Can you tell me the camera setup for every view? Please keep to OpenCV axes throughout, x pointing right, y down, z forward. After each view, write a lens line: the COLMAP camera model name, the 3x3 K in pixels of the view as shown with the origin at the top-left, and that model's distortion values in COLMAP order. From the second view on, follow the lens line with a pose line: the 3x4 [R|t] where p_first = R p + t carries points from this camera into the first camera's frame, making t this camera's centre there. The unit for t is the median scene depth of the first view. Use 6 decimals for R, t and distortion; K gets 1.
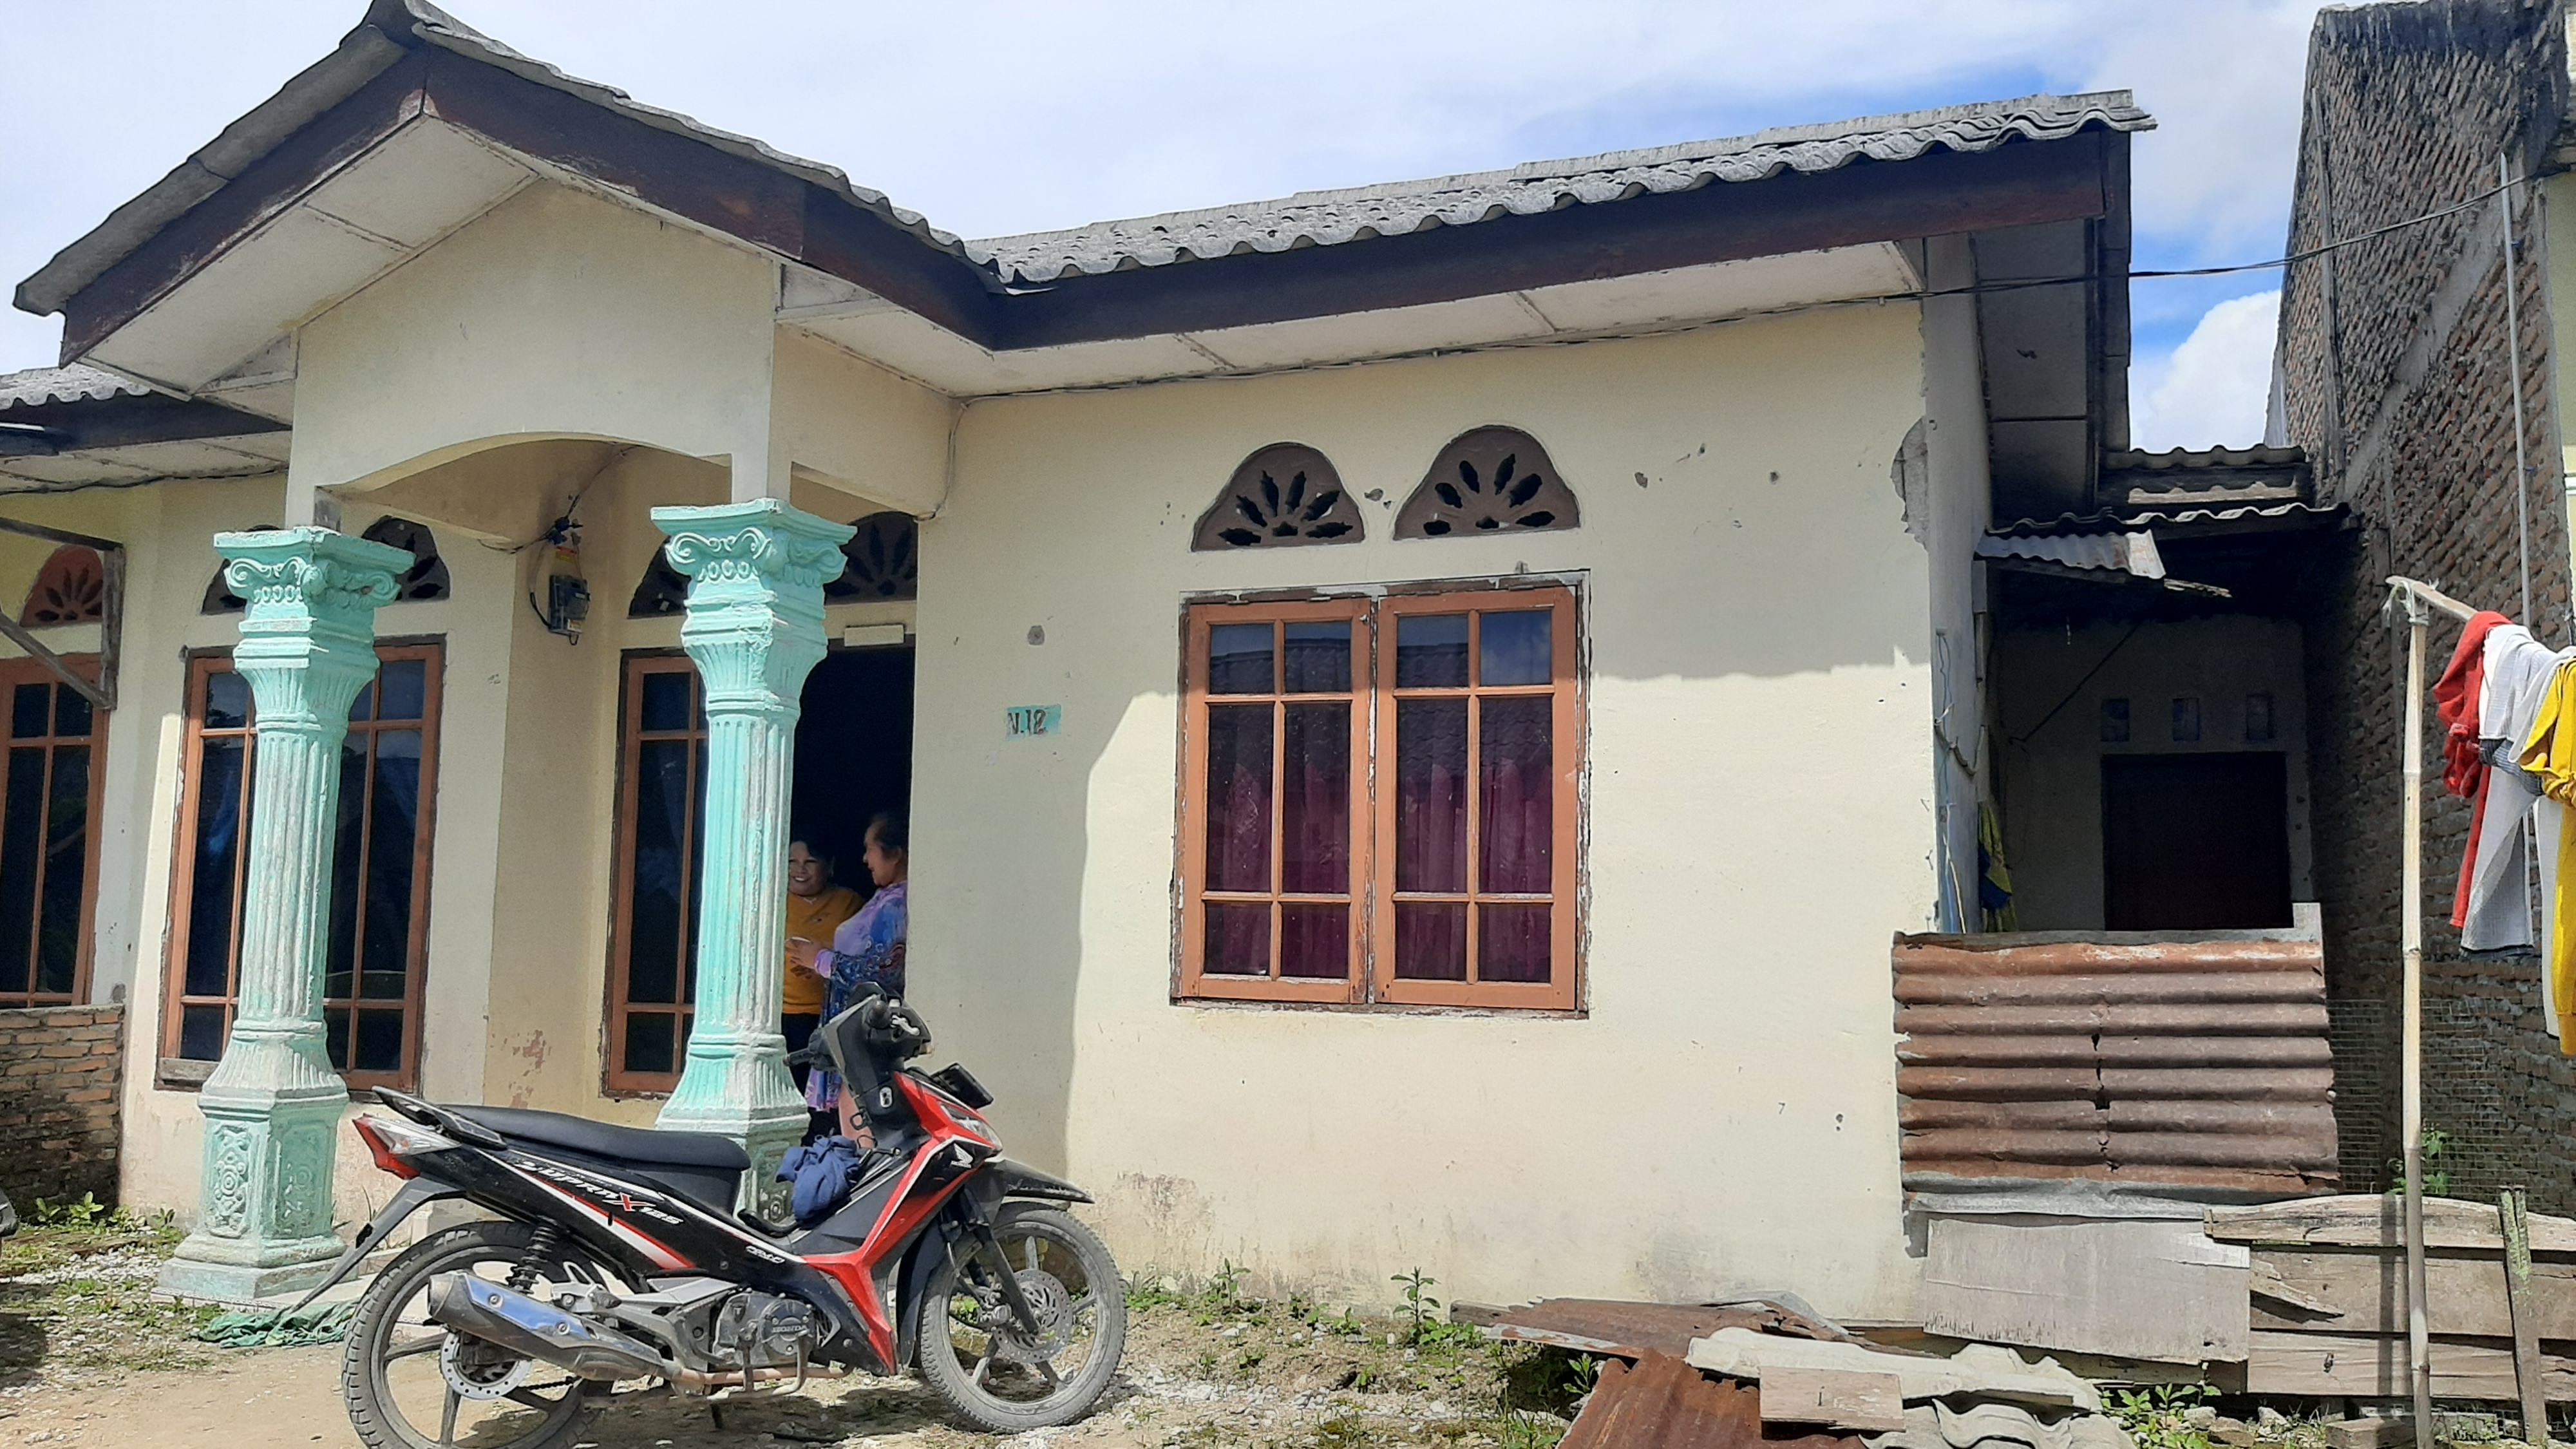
lens RADIAL K [[1922.9, 0, 1305.9], [0, 1922.9, 711.4], [0, 0, 1]] dist [0.056896, -0.098903]
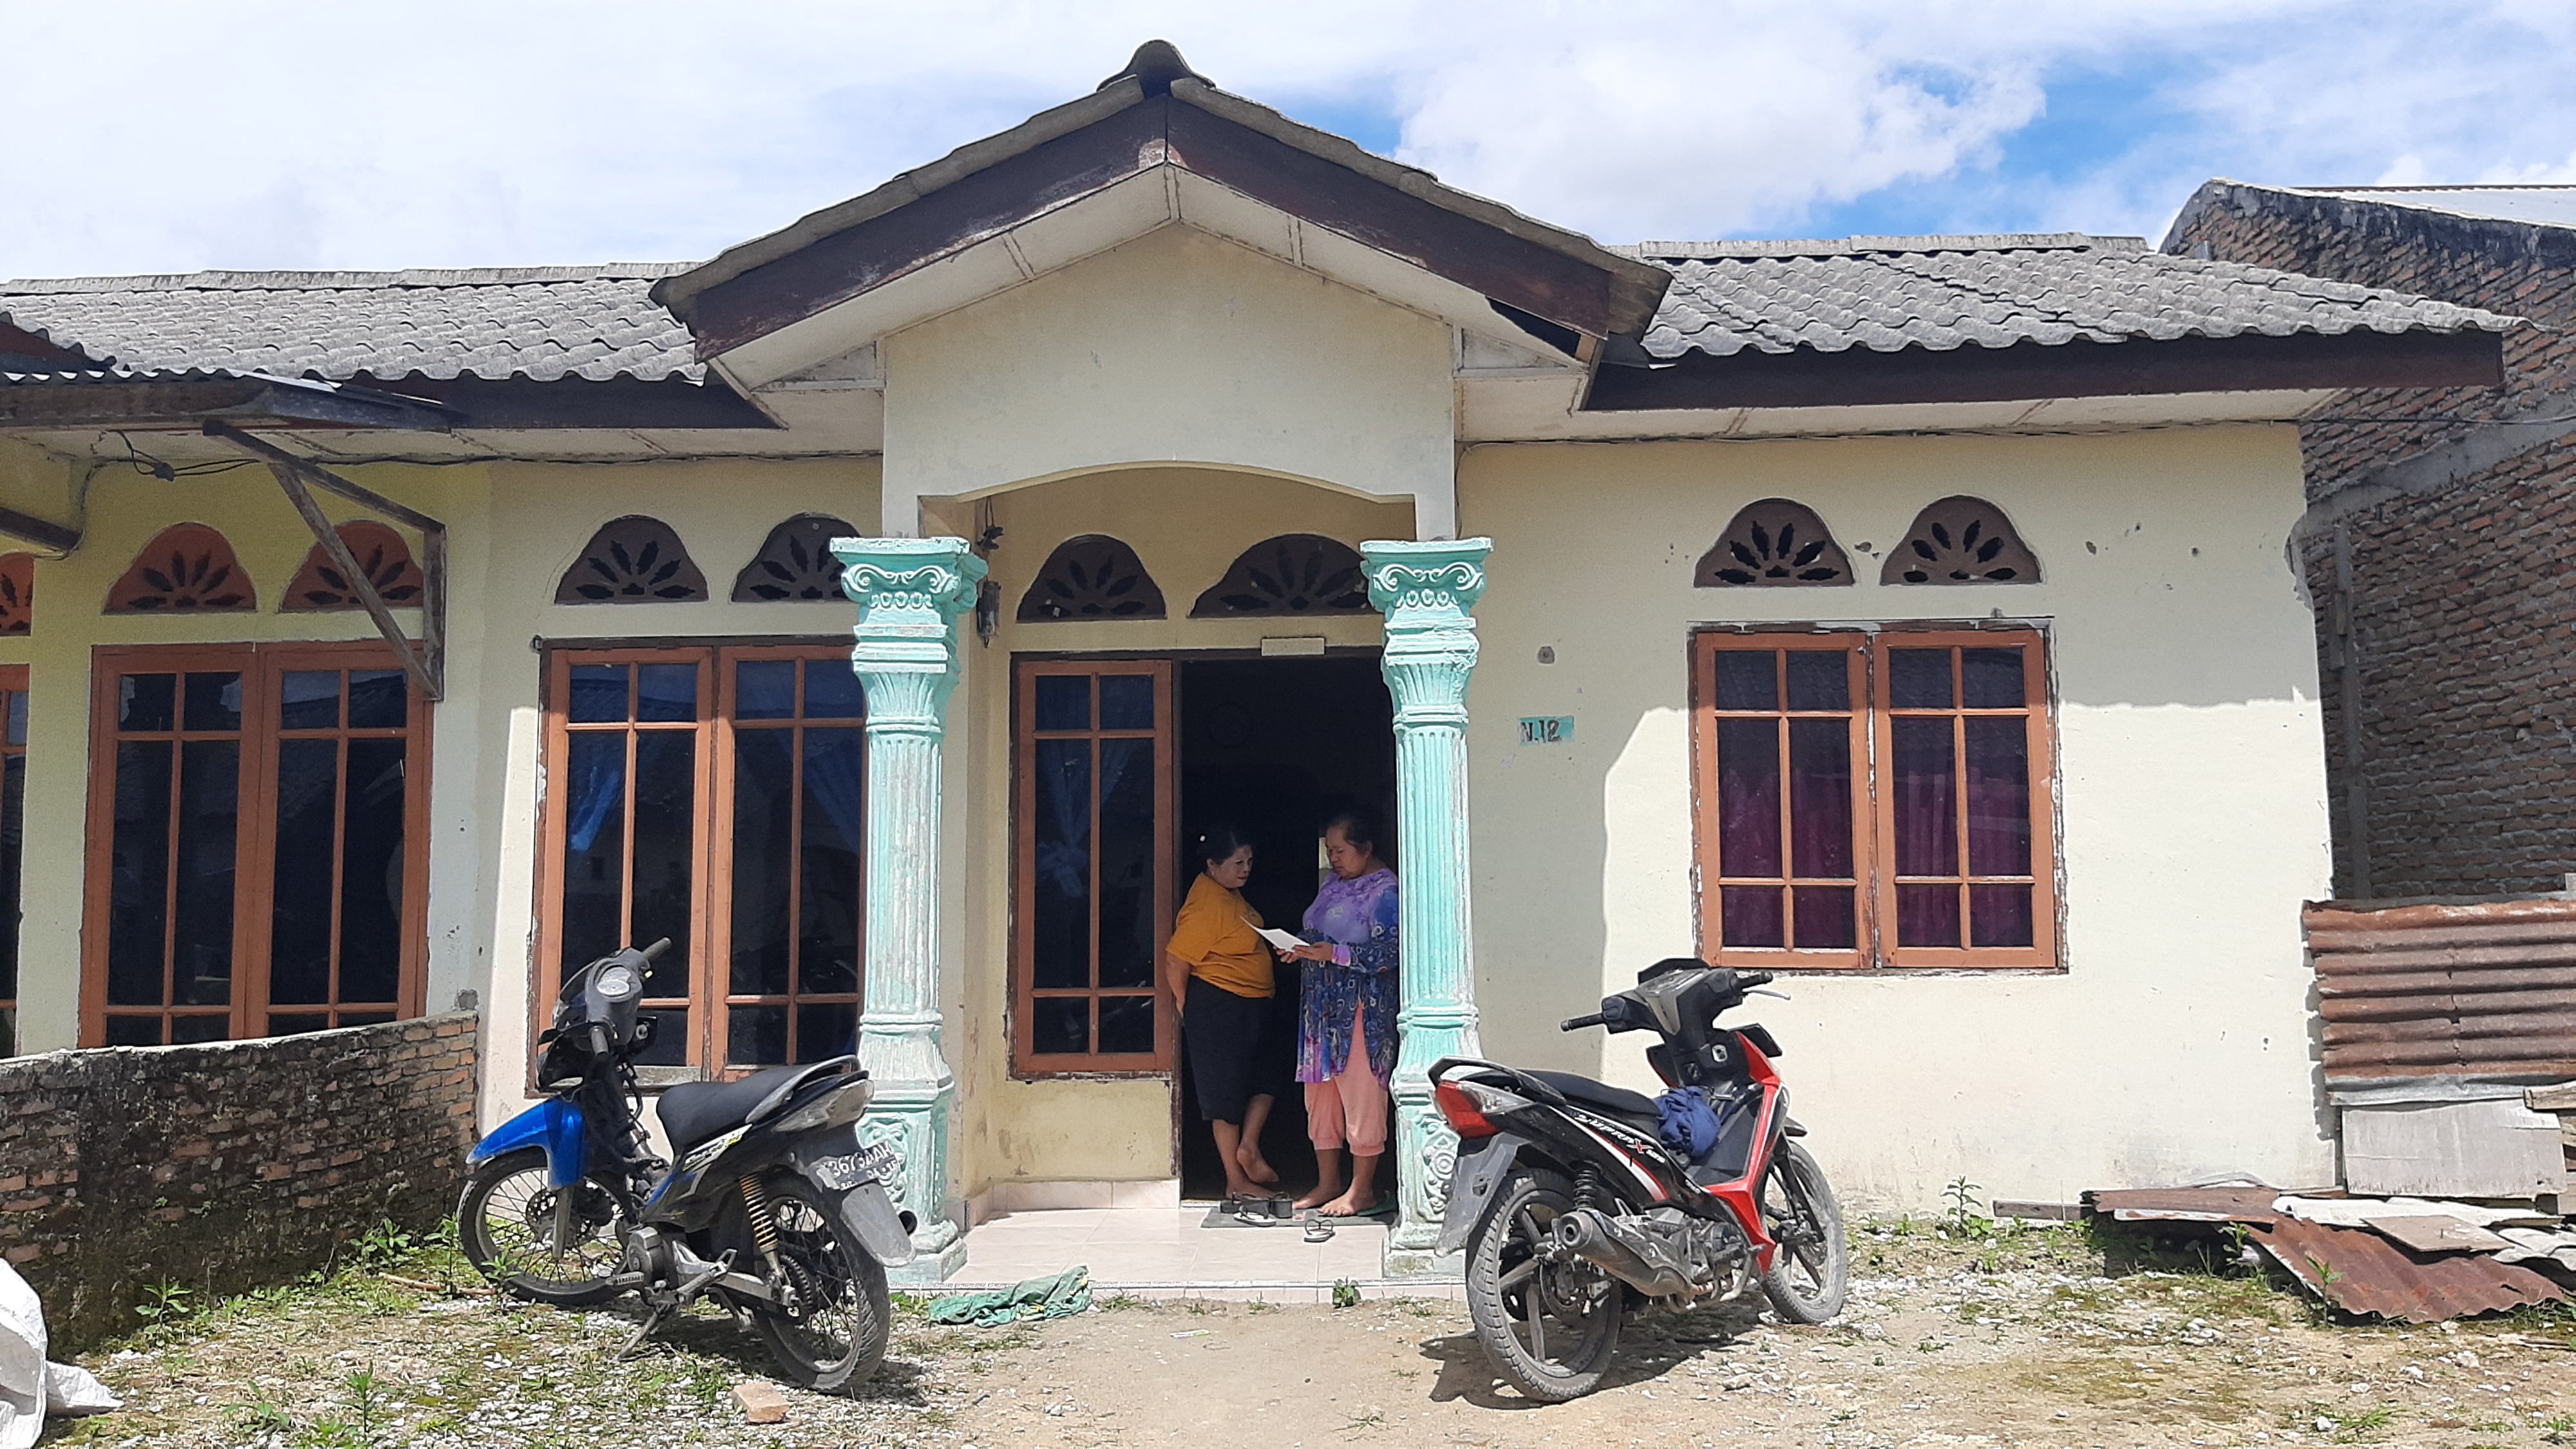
lens RADIAL K [[1922.9, 0, 1259.8], [0, 1922.9, 716.0], [0, 0, 1]] dist [0.056896, -0.098903]
pose [[0.947348, 0.011235, 0.320008, -0.737645], [-0.016160, 0.999788, 0.012737, -0.016682], [-0.319797, -0.017238, 0.947329, -0.032365]]
